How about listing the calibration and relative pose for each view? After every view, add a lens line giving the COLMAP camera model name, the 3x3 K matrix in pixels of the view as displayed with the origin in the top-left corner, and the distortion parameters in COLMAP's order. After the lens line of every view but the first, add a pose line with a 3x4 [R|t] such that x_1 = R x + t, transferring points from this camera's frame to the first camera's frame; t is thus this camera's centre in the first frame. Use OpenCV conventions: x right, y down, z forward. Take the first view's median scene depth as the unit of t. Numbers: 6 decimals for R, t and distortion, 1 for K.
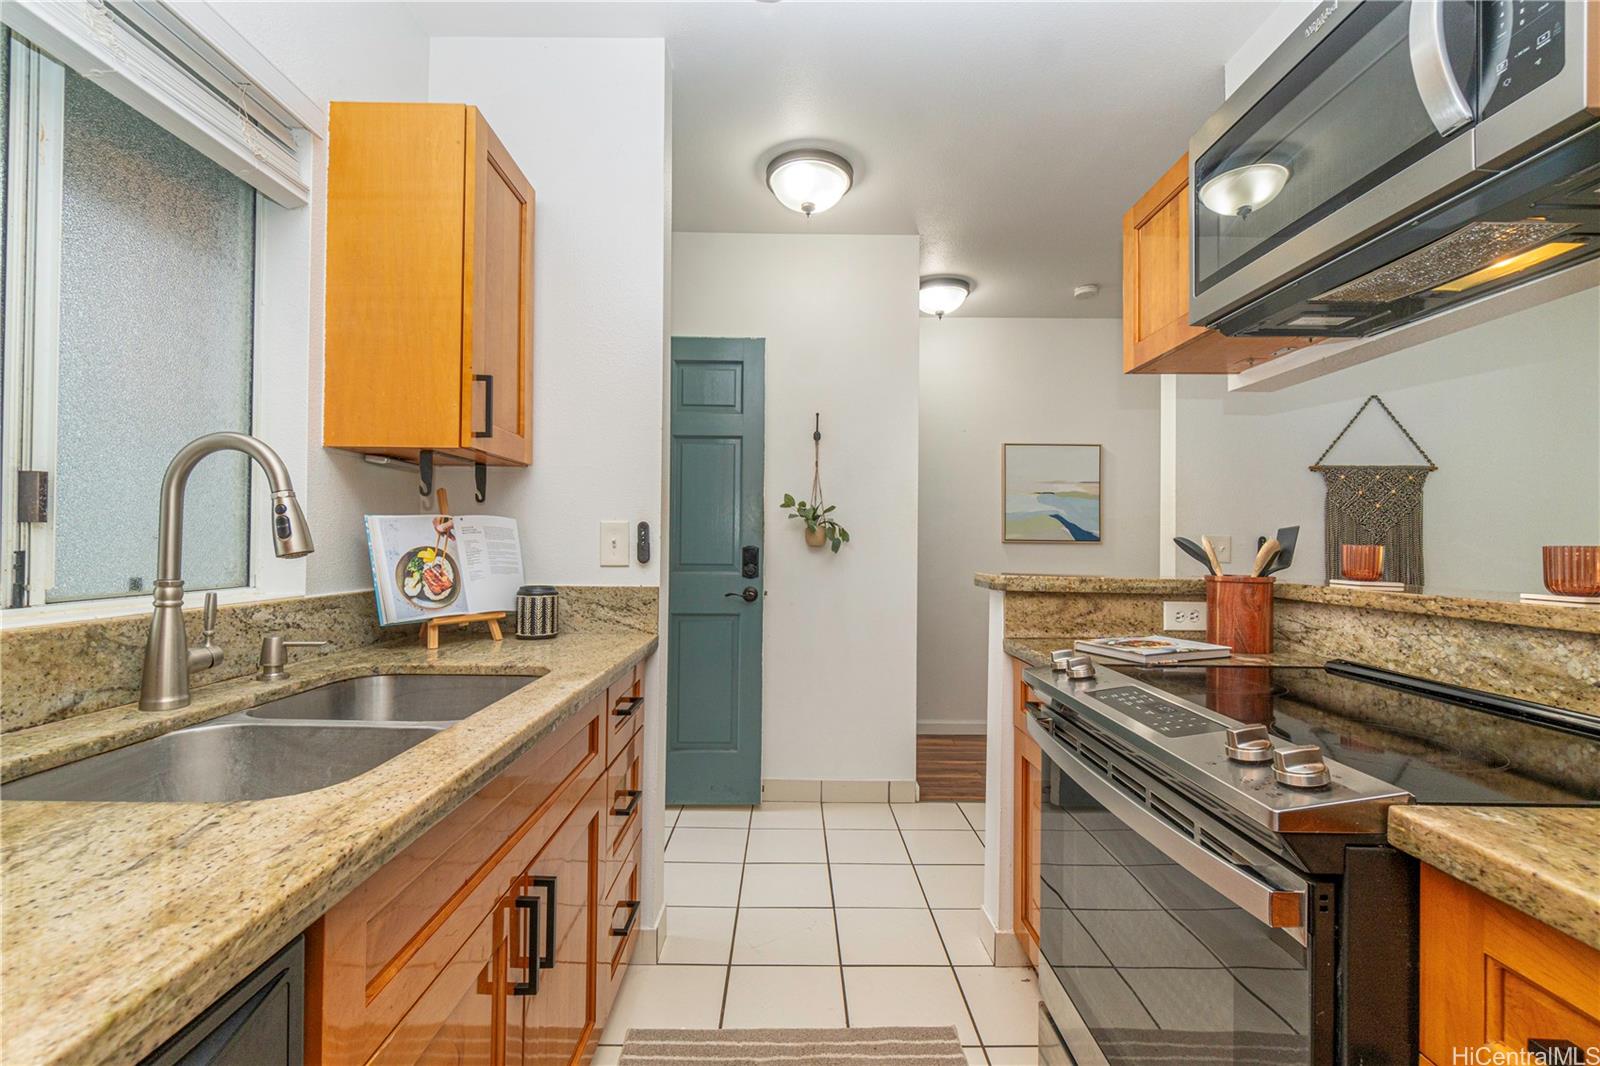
lens RADIAL K [[693.0, 0, 790.0], [0, 693.0, 535.8], [0, 0, 1]] dist [-0.001435, 0.000428]
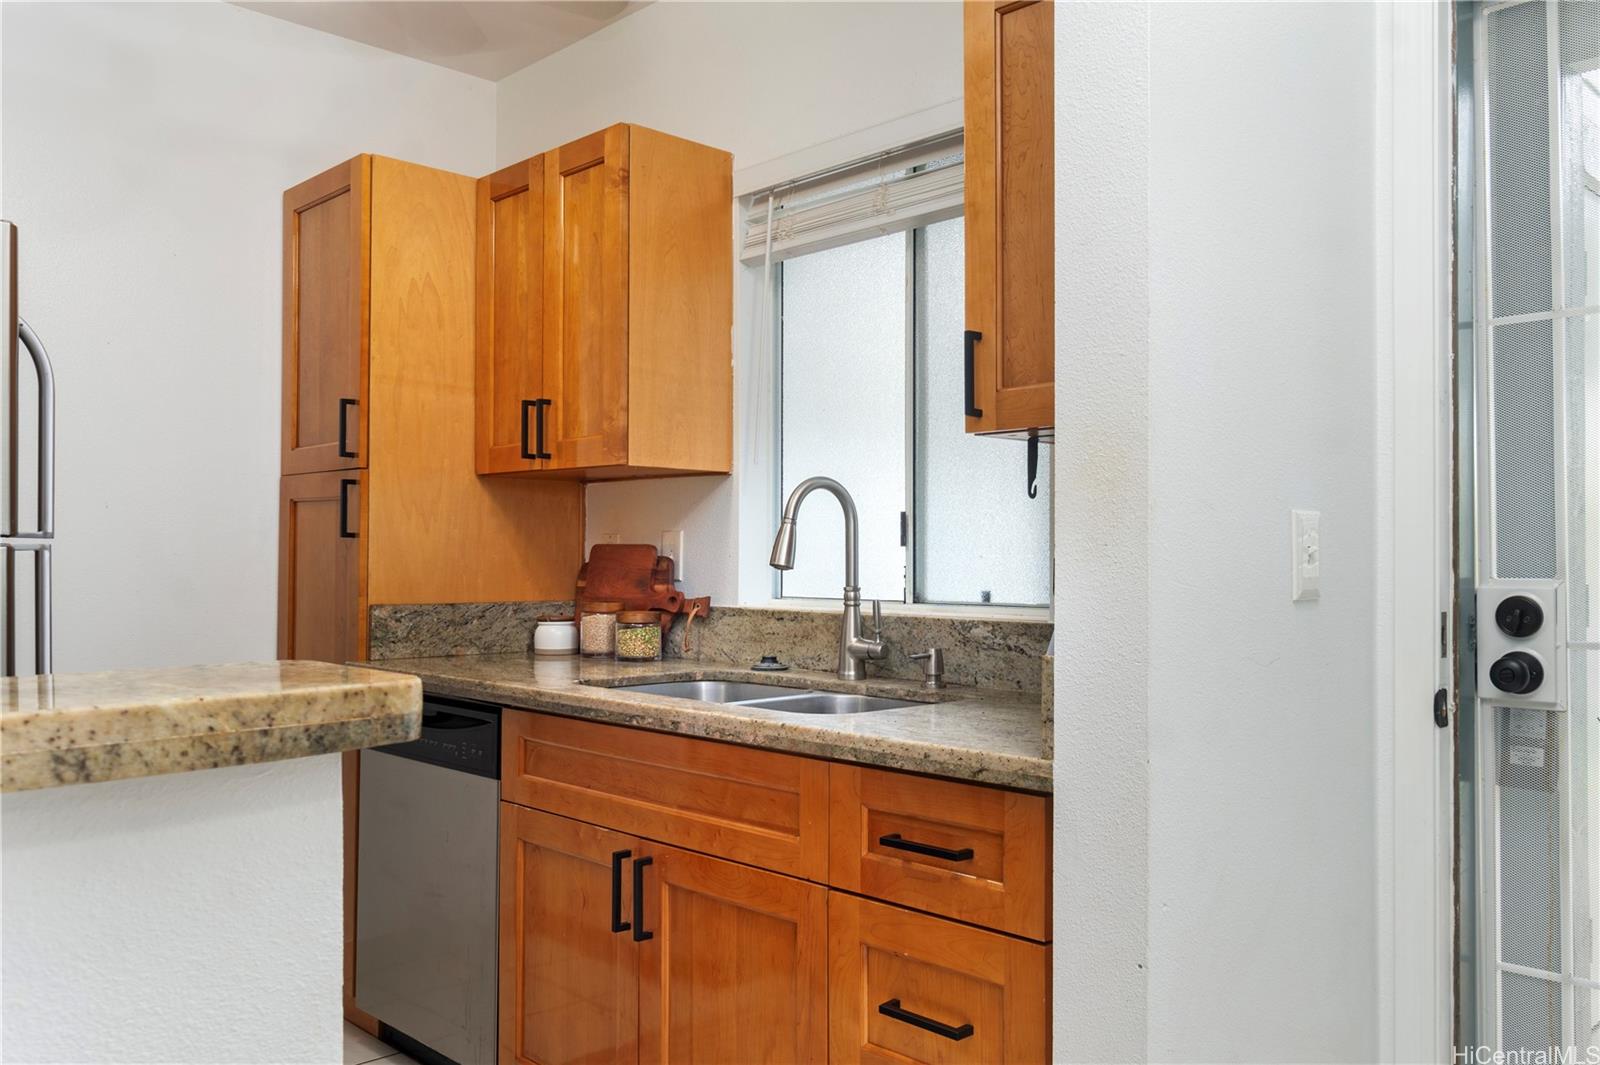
lens RADIAL K [[1253.2, 0, 800.0], [0, 1253.2, 532.5], [0, 0, 1]] dist [-0.003144, -0.000772]
pose [[-0.712529, -0.025501, -0.701179, 0.342084], [-0.004431, 0.999483, -0.031847, 0.014007], [0.701629, -0.019585, -0.712273, 1.014510]]
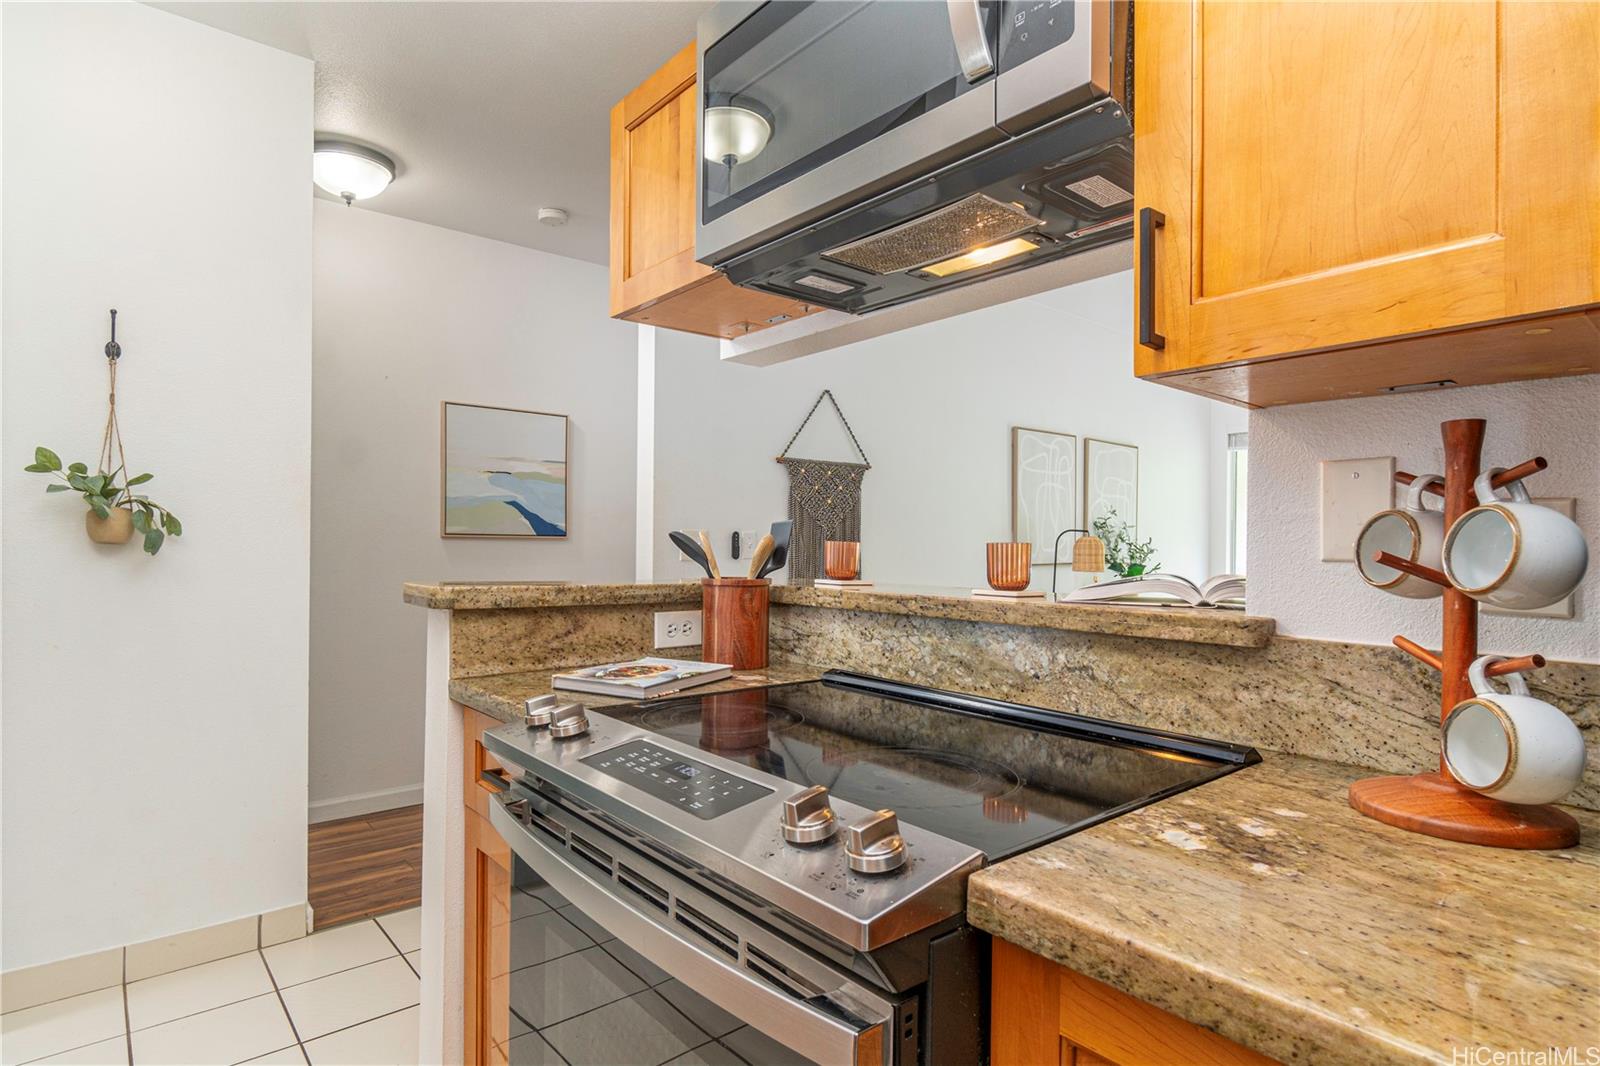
lens RADIAL K [[819.1, 0, 760.9], [0, 819.1, 544.2], [0, 0, 1]] dist [-0.005306, -0.000433]
pose [[0.778683, -0.002669, 0.627412, 0.052208], [-0.008982, 0.999841, 0.015401, 0.001070], [-0.627353, -0.017628, 0.778535, 0.223629]]
